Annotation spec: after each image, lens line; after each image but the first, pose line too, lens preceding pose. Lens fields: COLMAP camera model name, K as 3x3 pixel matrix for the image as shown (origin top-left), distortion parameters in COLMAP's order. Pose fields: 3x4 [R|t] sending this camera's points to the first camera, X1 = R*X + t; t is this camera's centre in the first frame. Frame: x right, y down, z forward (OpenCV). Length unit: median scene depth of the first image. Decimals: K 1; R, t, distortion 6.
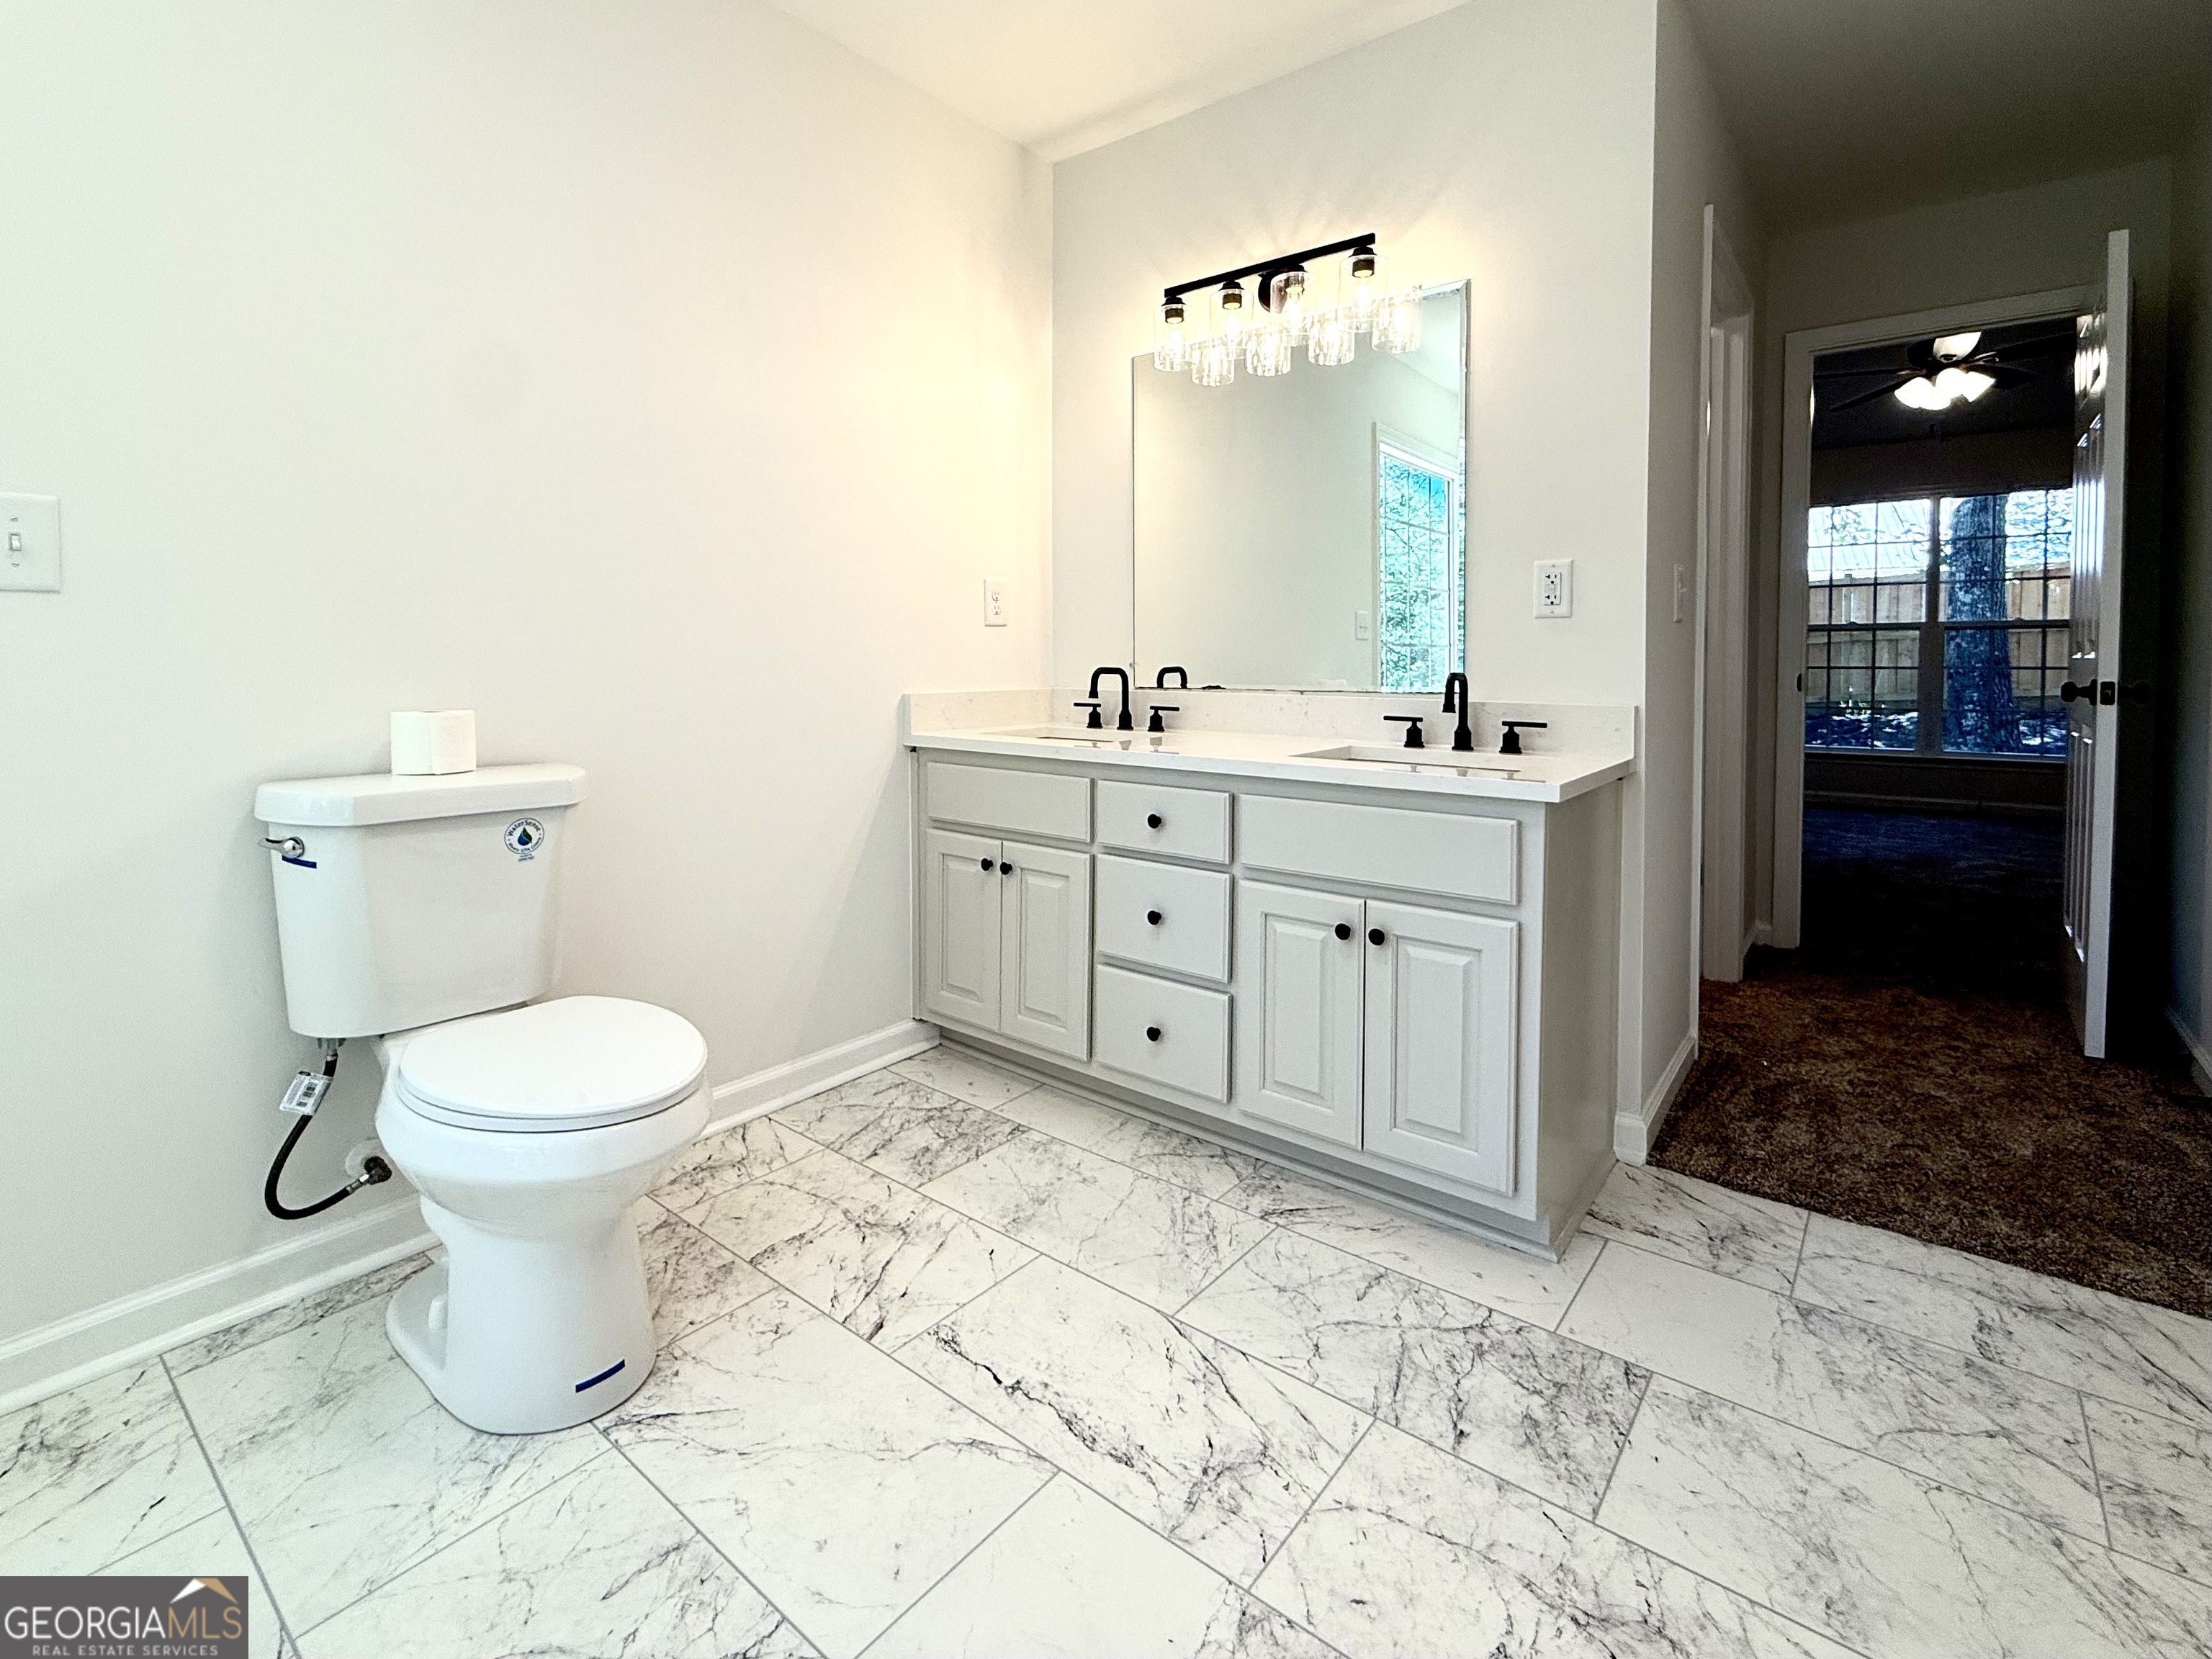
lens RADIAL K [[880.7, 0, 1099.7], [0, 880.7, 826.6], [0, 0, 1]] dist [-0.002730, 0.000048]
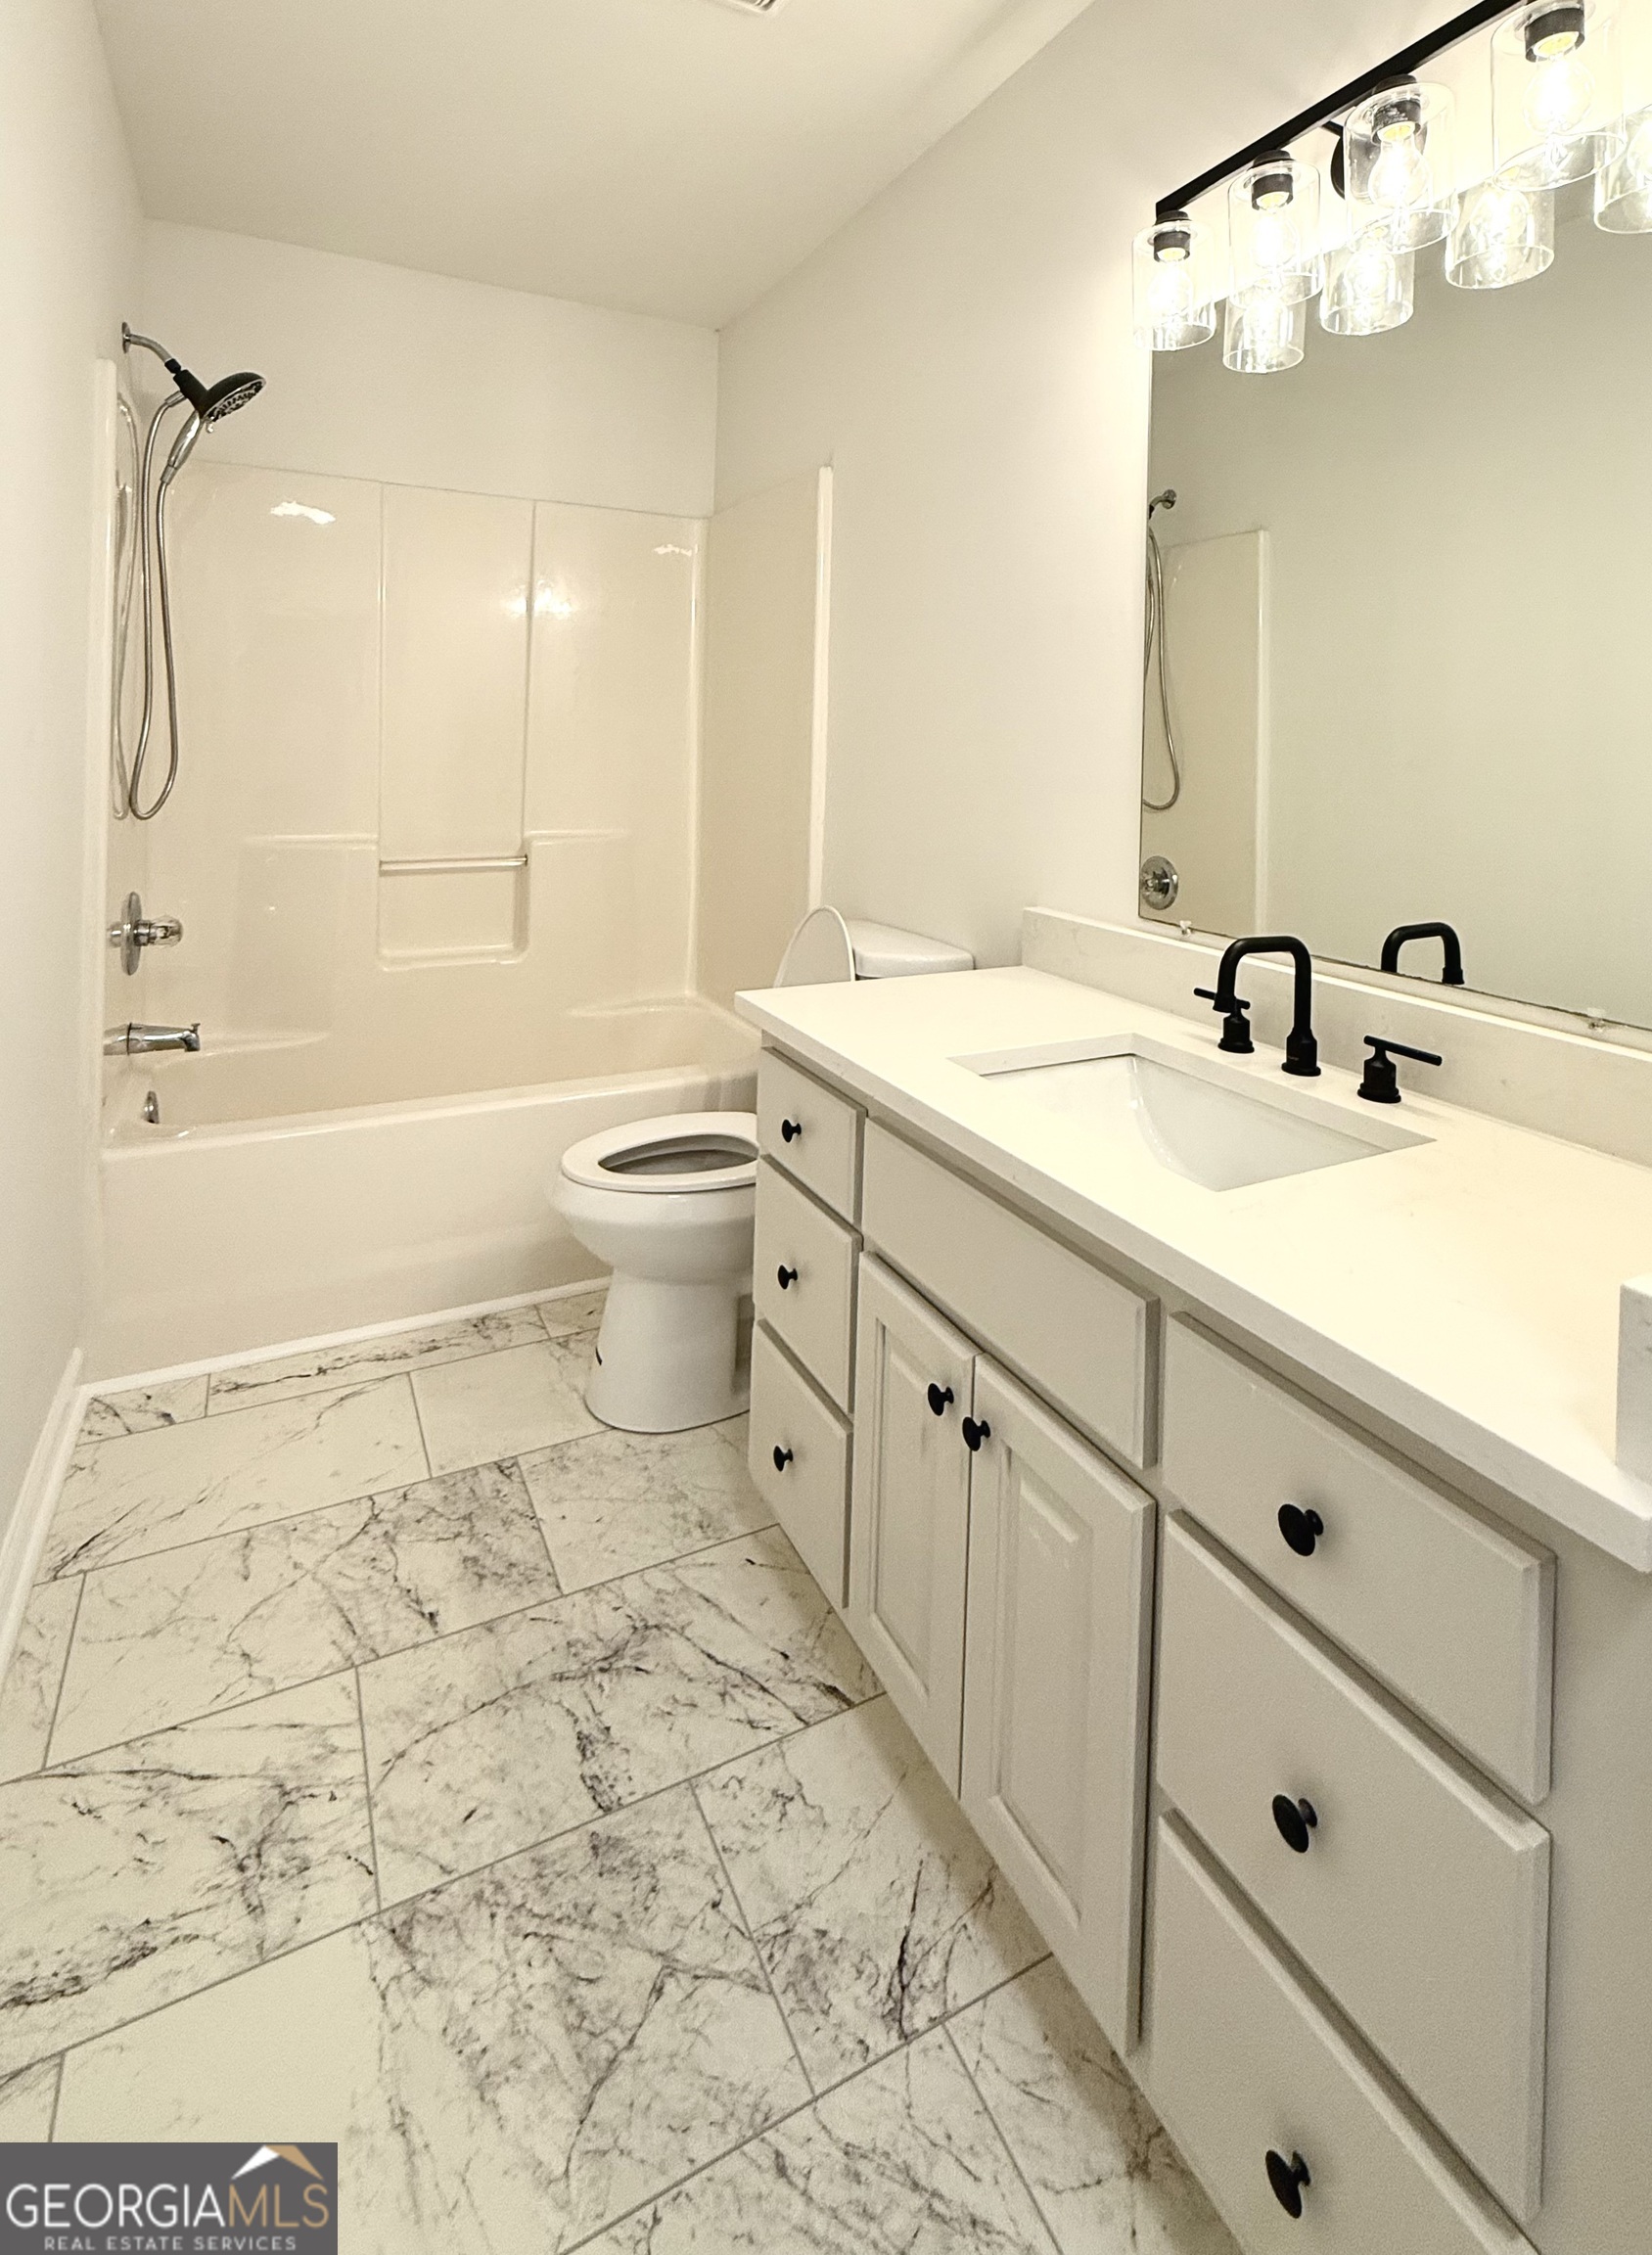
lens RADIAL K [[1034.8, 0, 875.0], [0, 1034.8, 1173.9], [0, 0, 1]] dist [-0.000105, 0.000817]
pose [[0.448259, -0.334228, 0.829069, -0.172738], [0.137037, 0.942201, 0.305743, -0.022900], [-0.883337, -0.023439, 0.468152, 0.120133]]
